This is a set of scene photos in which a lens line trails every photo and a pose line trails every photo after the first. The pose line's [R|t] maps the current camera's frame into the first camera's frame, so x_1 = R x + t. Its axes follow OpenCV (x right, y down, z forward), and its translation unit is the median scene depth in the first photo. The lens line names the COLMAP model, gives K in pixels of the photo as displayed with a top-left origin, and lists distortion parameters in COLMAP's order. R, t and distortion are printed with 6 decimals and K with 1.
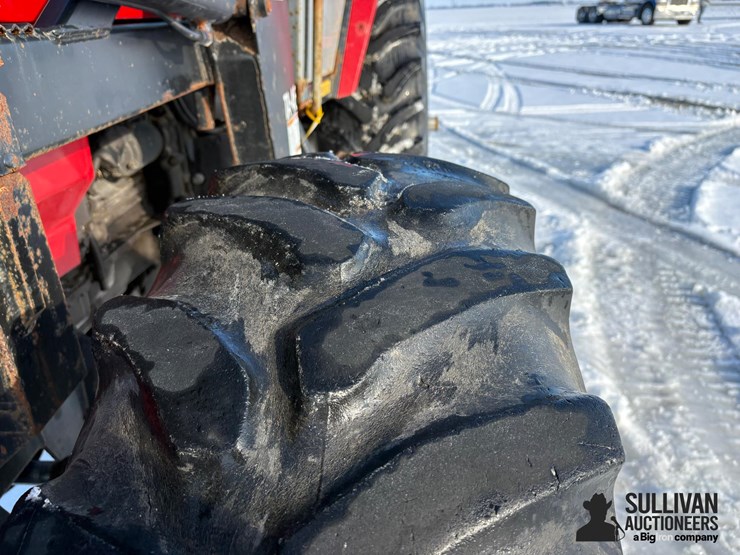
lens RADIAL K [[556.7, 0, 366.9], [0, 556.7, 274.5], [0, 0, 1]] dist [0.073189, -0.081043]
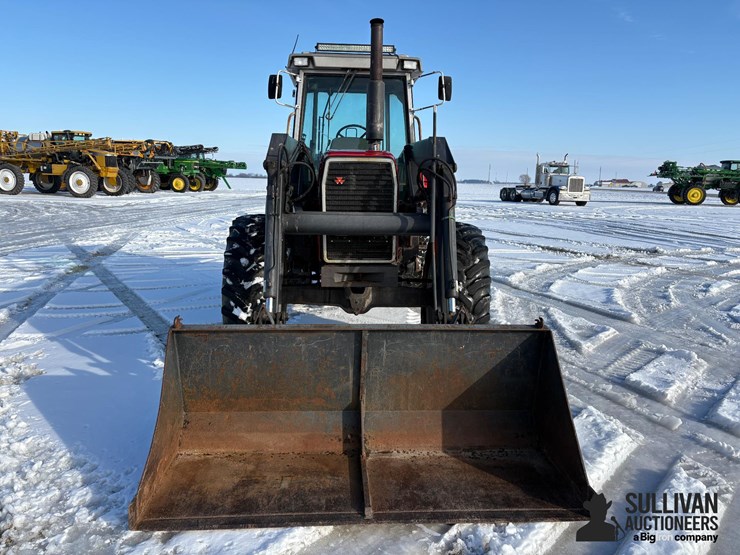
lens RADIAL K [[556.7, 0, 366.9], [0, 556.7, 274.5], [0, 0, 1]] dist [0.073189, -0.081043]
pose [[0.994770, 0.035286, 0.095850, -0.080799], [-0.008394, 0.963498, -0.267584, 0.105647], [-0.101793, 0.265380, 0.958755, -0.251747]]
